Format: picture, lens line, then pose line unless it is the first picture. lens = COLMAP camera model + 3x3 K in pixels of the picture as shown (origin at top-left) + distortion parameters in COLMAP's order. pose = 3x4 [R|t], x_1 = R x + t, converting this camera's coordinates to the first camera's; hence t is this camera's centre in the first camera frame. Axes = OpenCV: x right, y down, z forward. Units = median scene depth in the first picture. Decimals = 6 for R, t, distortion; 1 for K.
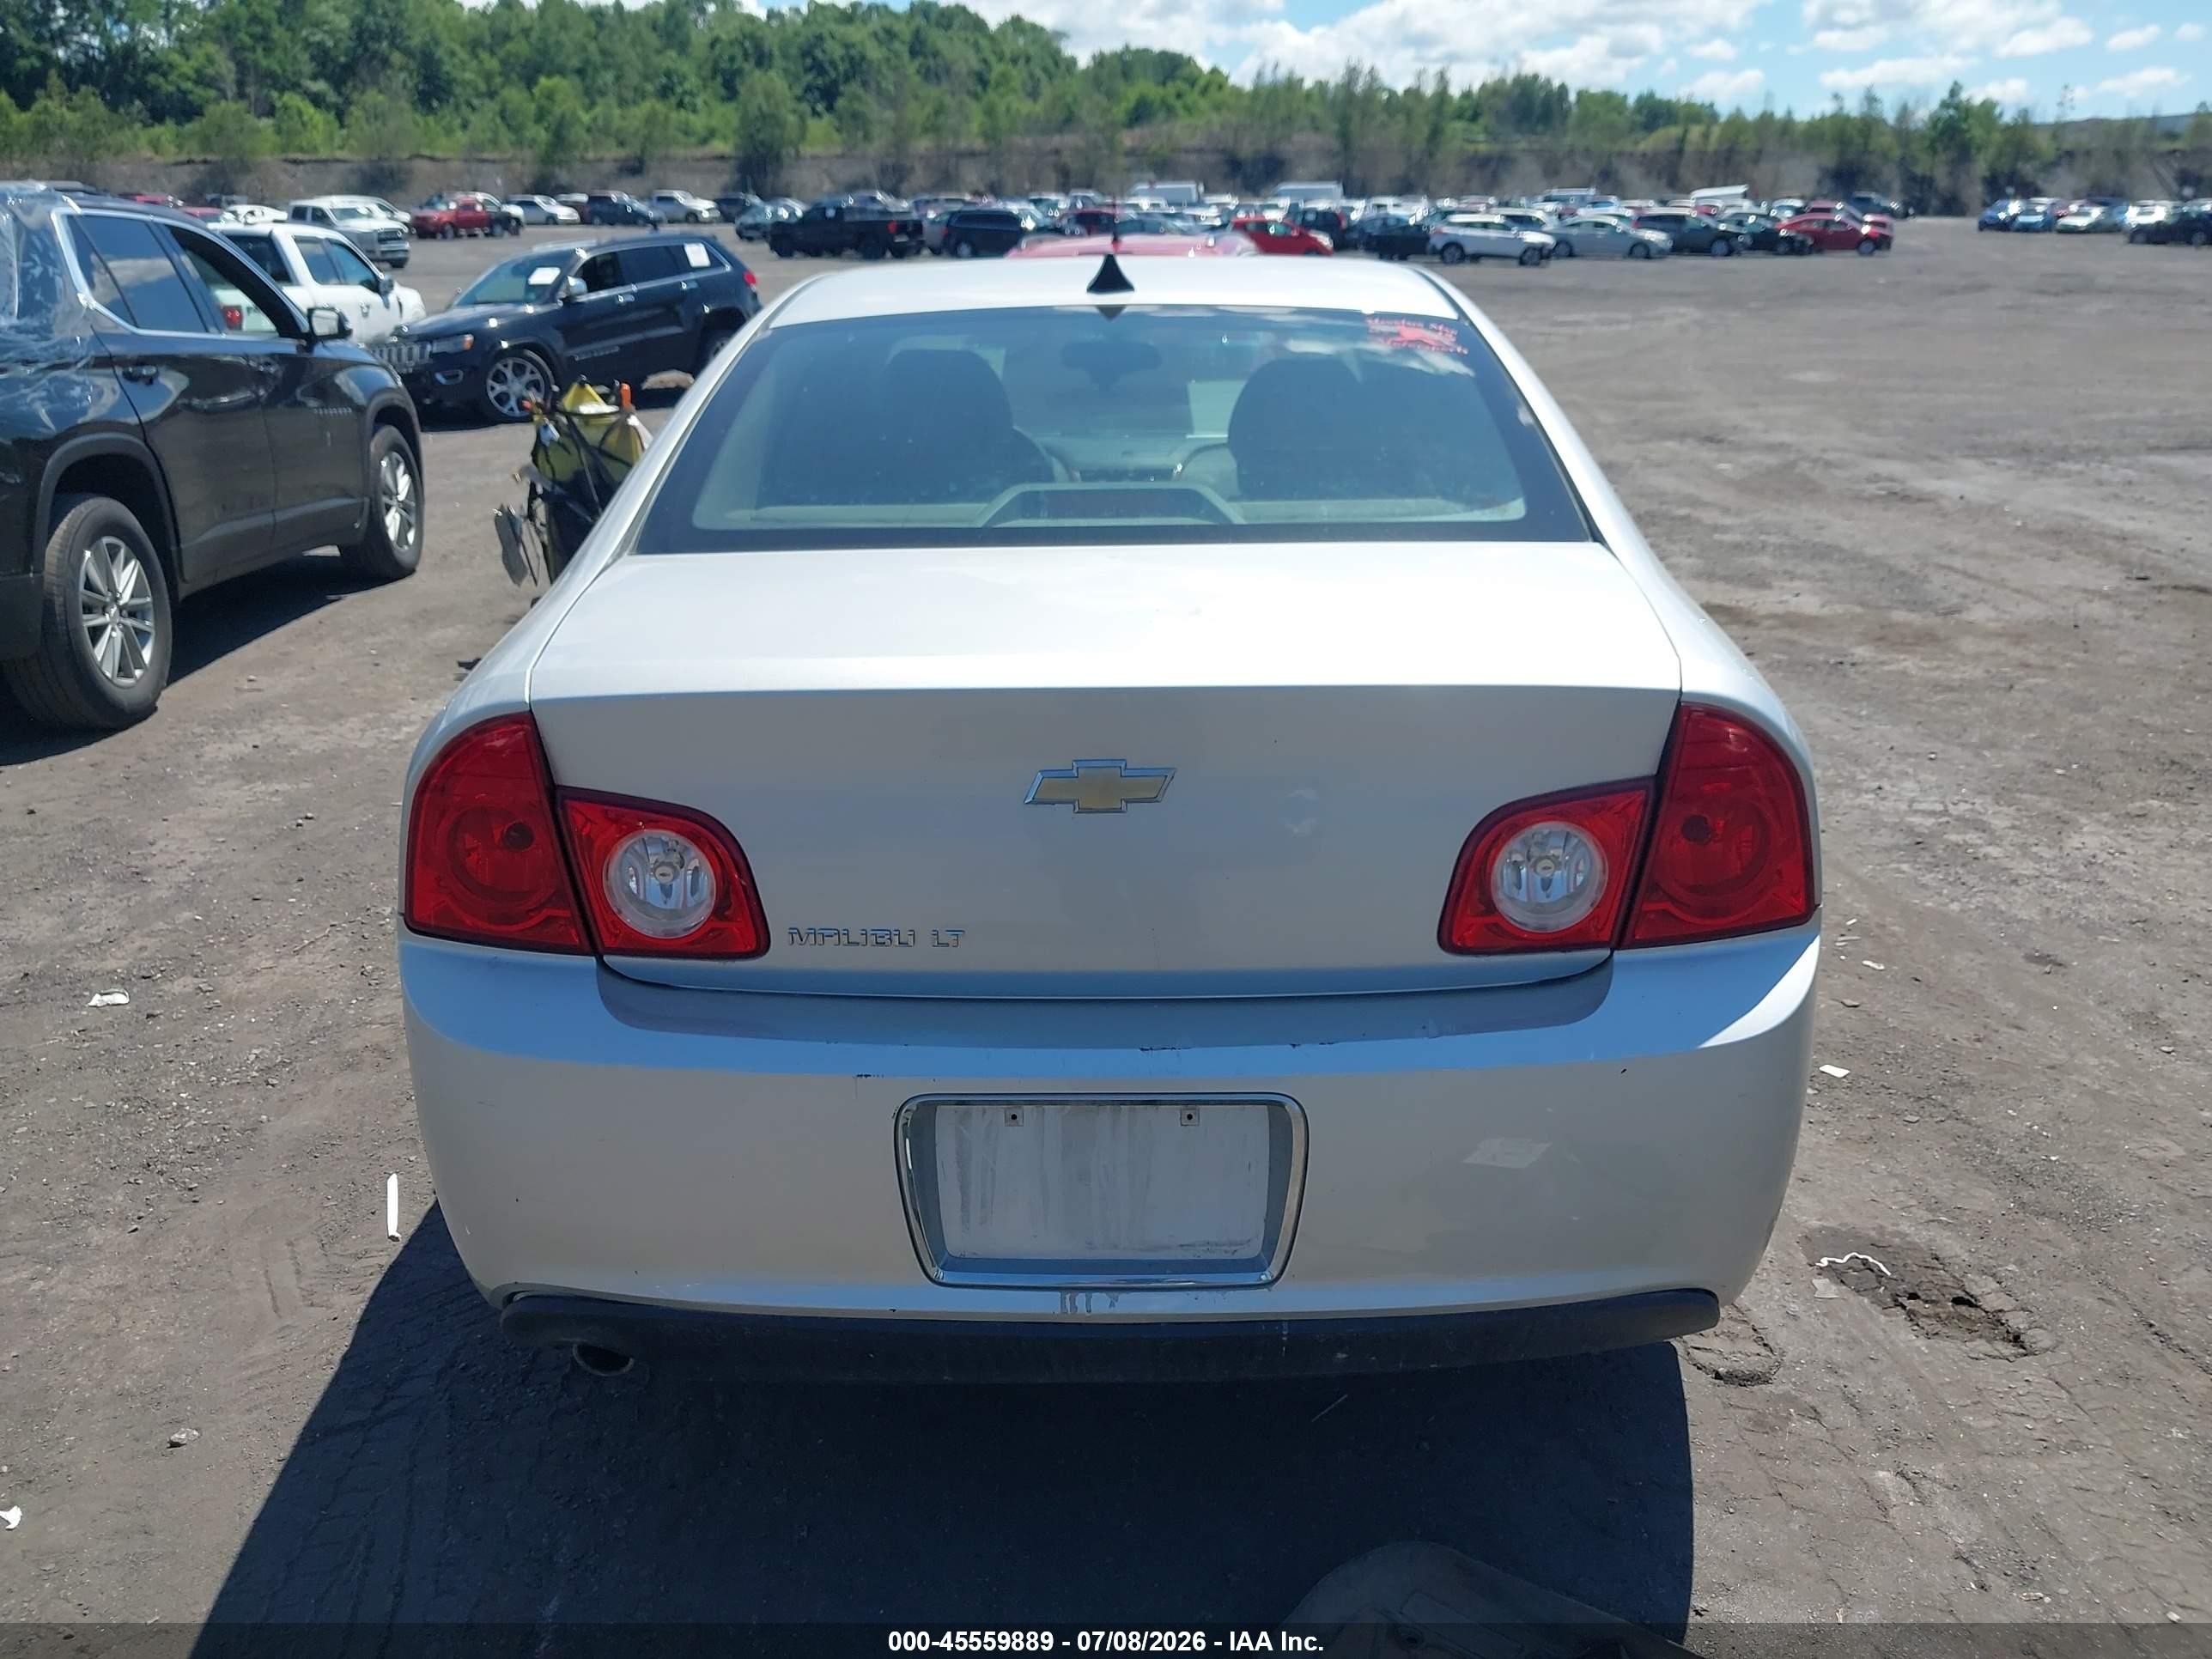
lens RADIAL K [[1909.0, 0, 1107.2], [0, 1909.0, 816.0], [0, 0, 1]] dist [-0.008249, 0.023055]
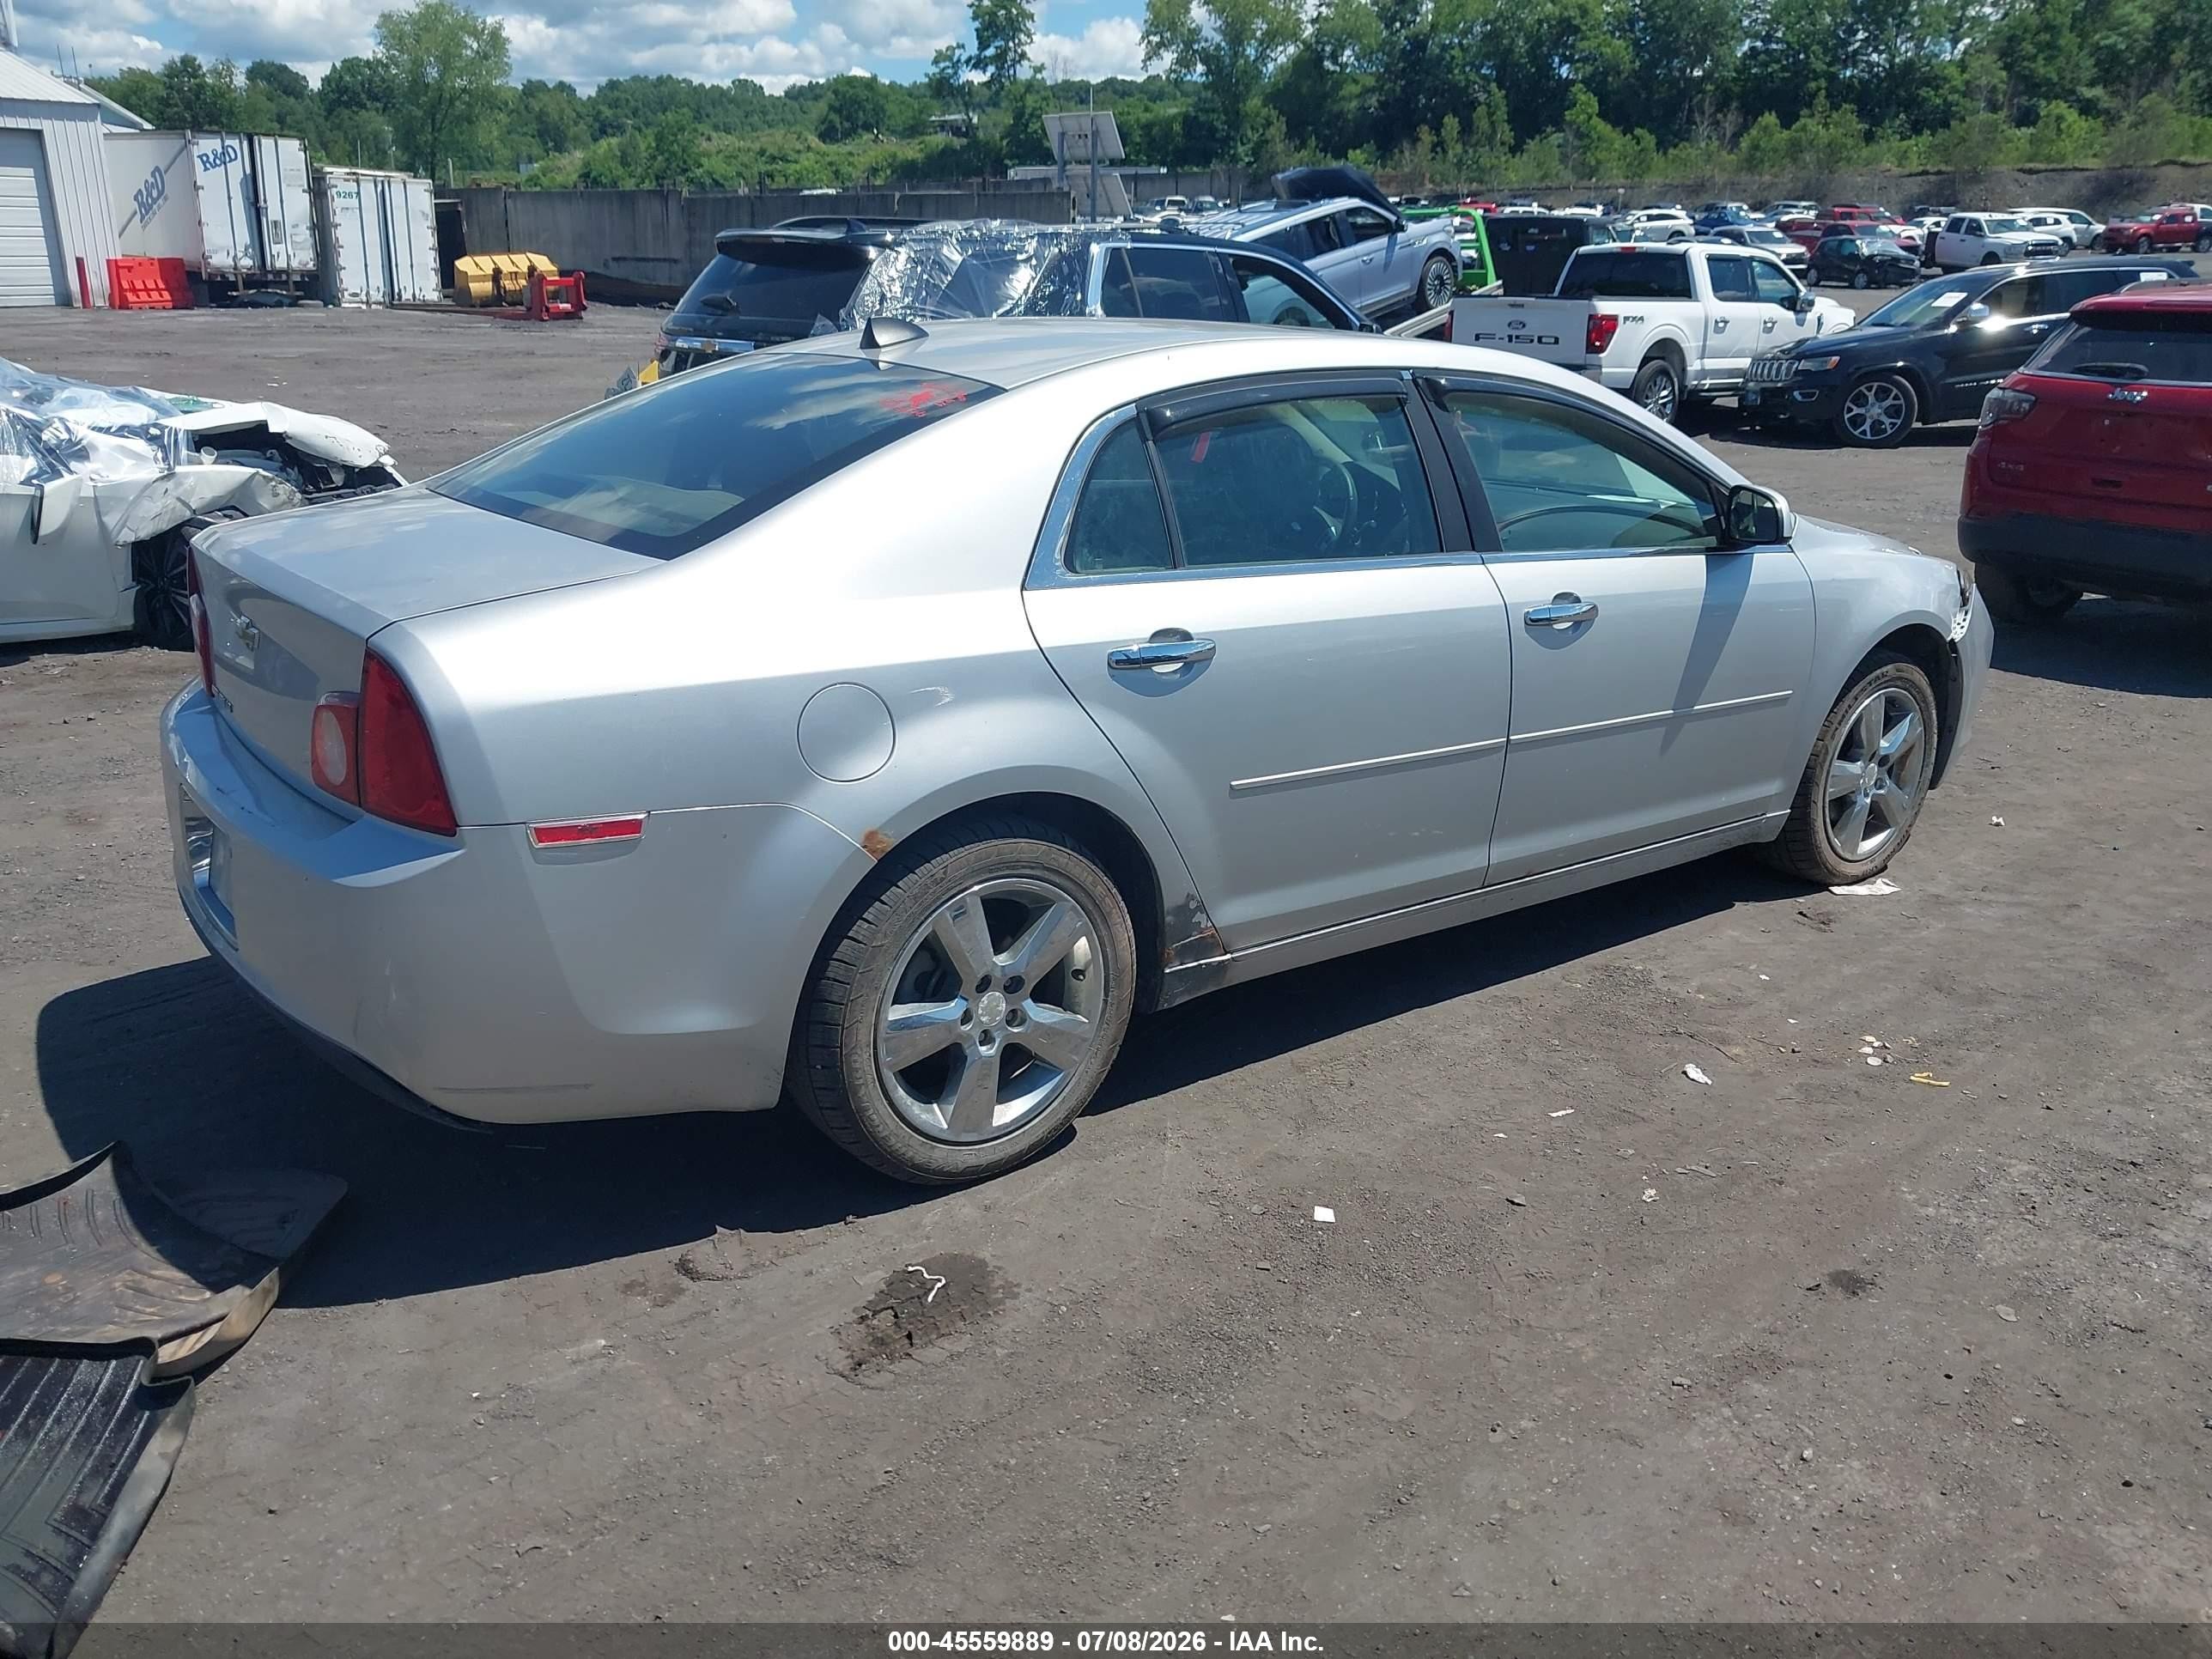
lens RADIAL K [[1909.0, 0, 1088.0], [0, 1909.0, 828.0], [0, 0, 1]] dist [-0.008249, 0.023055]
pose [[0.600262, 0.252165, -0.759011, 0.118798], [-0.247396, 0.960996, 0.123618, -0.016831], [0.760579, 0.113573, 0.639235, 0.033900]]
